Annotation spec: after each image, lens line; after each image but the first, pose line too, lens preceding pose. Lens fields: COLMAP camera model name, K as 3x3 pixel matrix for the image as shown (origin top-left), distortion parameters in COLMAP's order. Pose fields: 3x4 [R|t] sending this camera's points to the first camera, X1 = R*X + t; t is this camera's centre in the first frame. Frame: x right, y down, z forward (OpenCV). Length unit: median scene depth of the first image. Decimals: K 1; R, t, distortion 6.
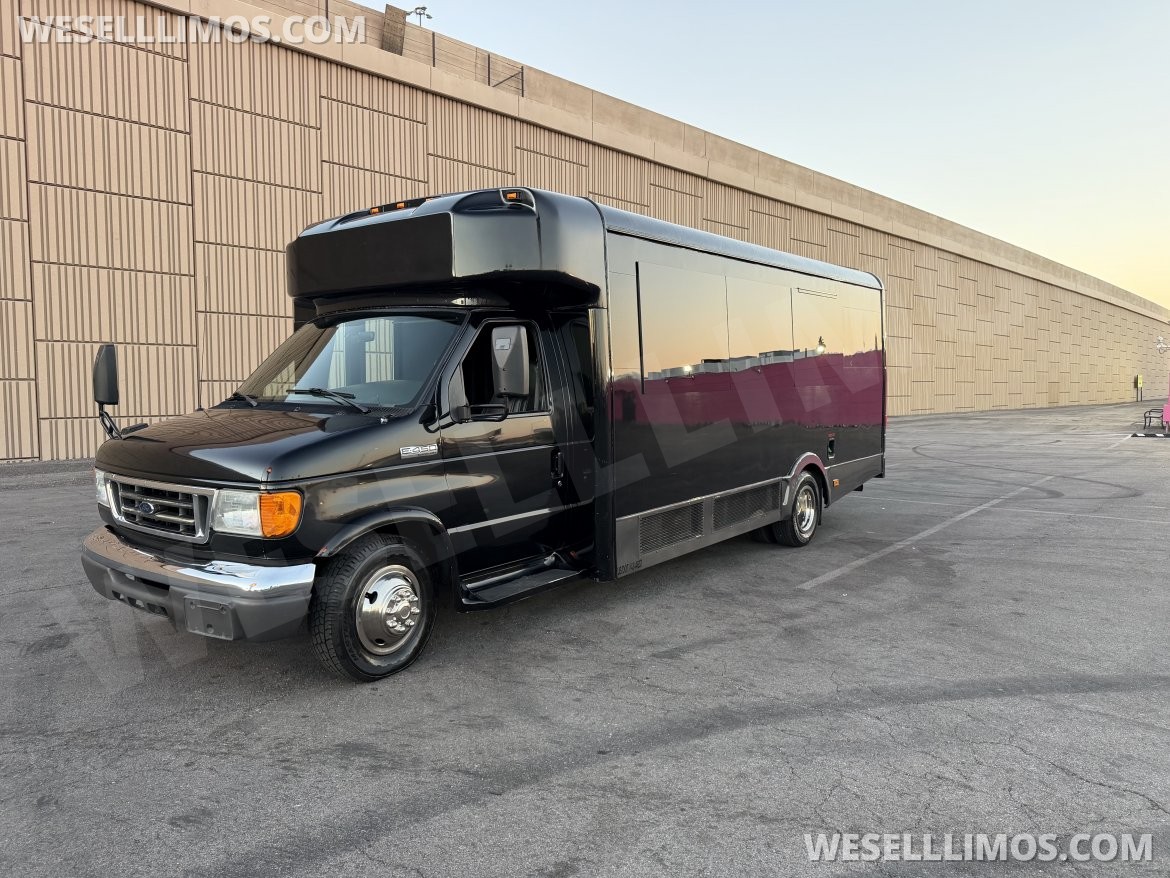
lens RADIAL K [[844.8, 0, 585.0], [0, 844.8, 439.0], [0, 0, 1]] dist [0.086099, -0.169064]
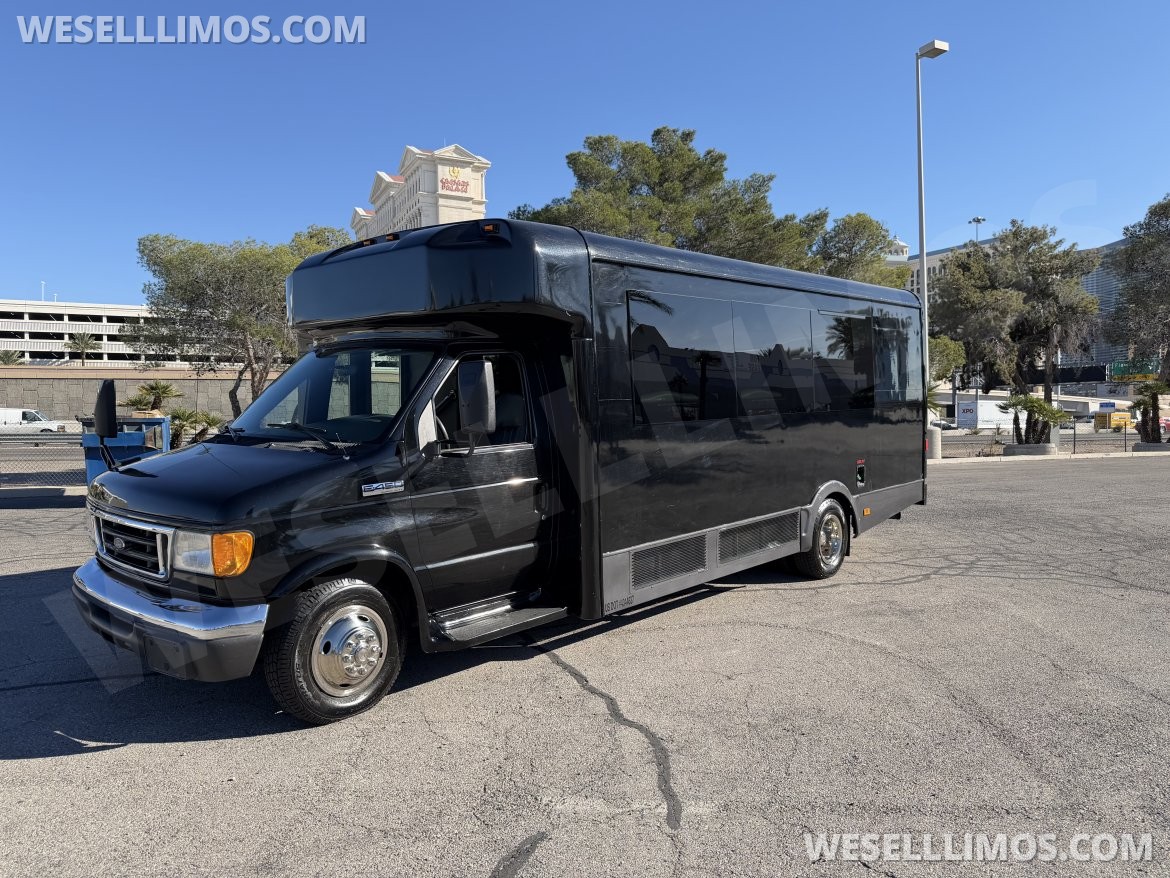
lens RADIAL K [[841.9, 0, 583.6], [0, 841.9, 451.6], [0, 0, 1]] dist [0.079353, -0.156724]
pose [[0.995559, -0.002752, -0.094096, 0.105700], [0.002435, 0.999991, -0.003488, -0.020561], [0.094105, 0.003244, 0.995557, 0.031785]]
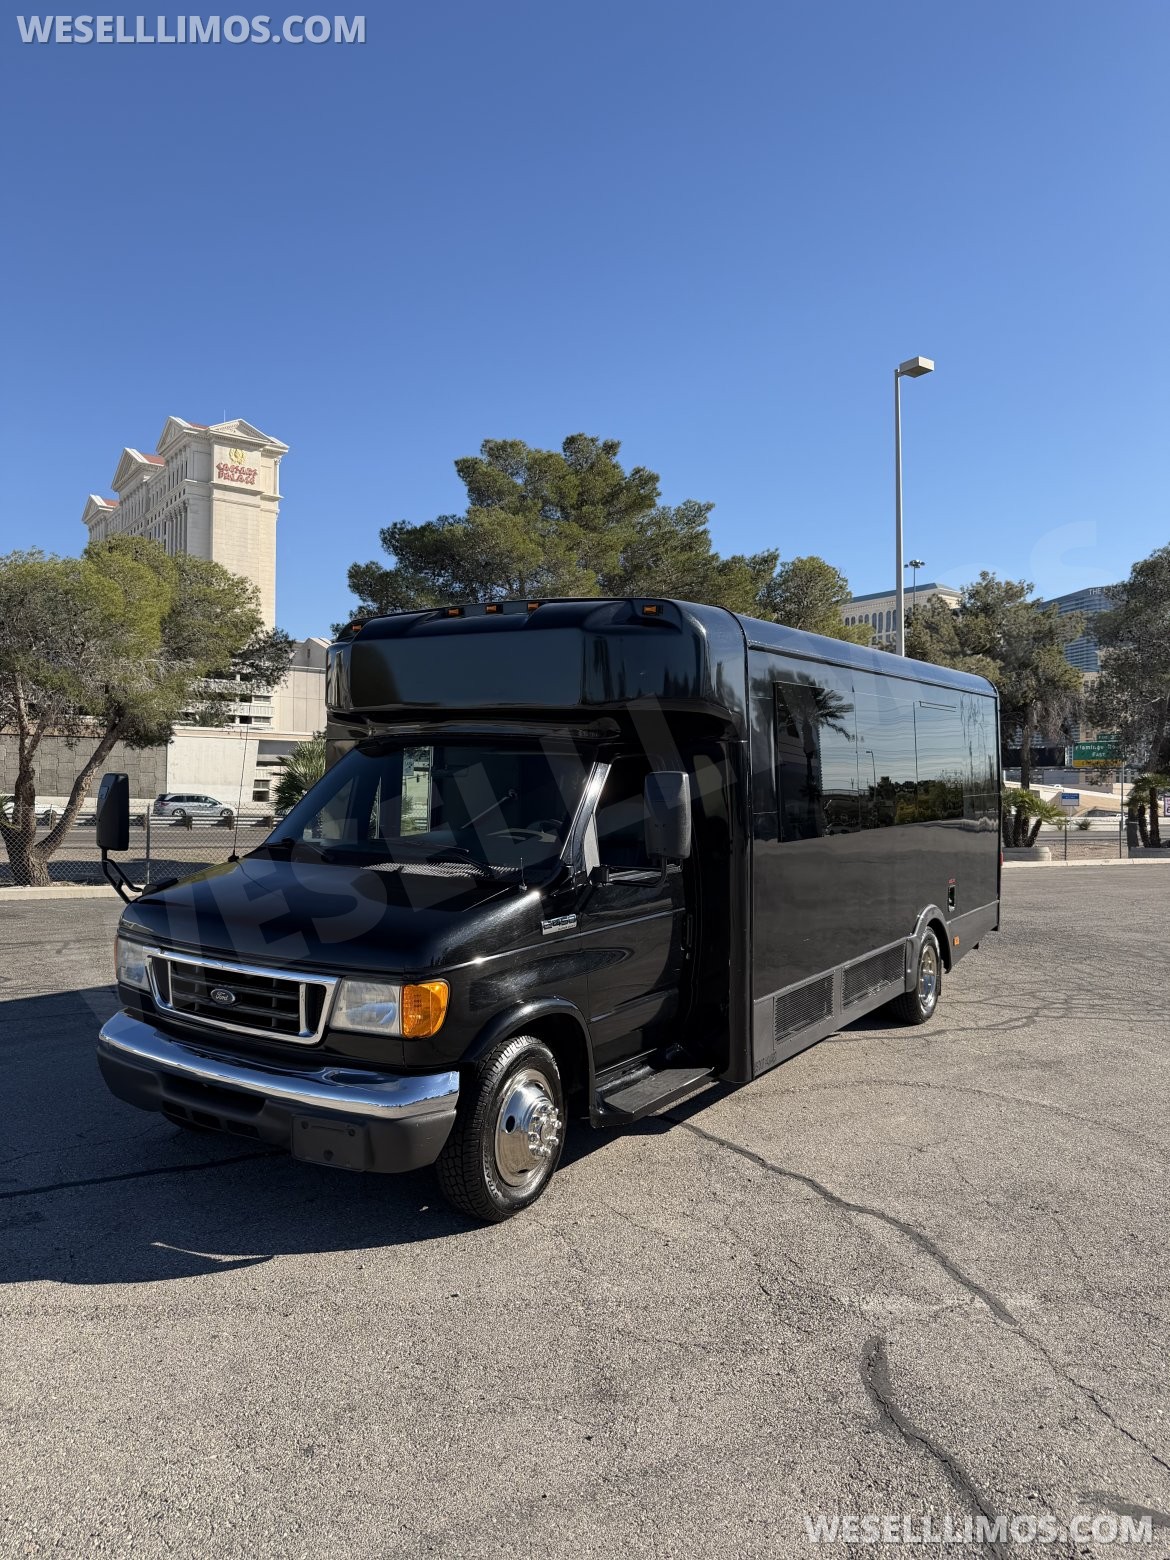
lens RADIAL K [[1126.4, 0, 585.0], [0, 1126.4, 780.0], [0, 0, 1]] dist [0.086099, -0.169064]
pose [[0.997357, 0.016983, 0.070651, -0.202516], [-0.012881, 0.998227, -0.058118, -0.050906], [-0.071512, 0.057054, 0.995807, -0.071347]]
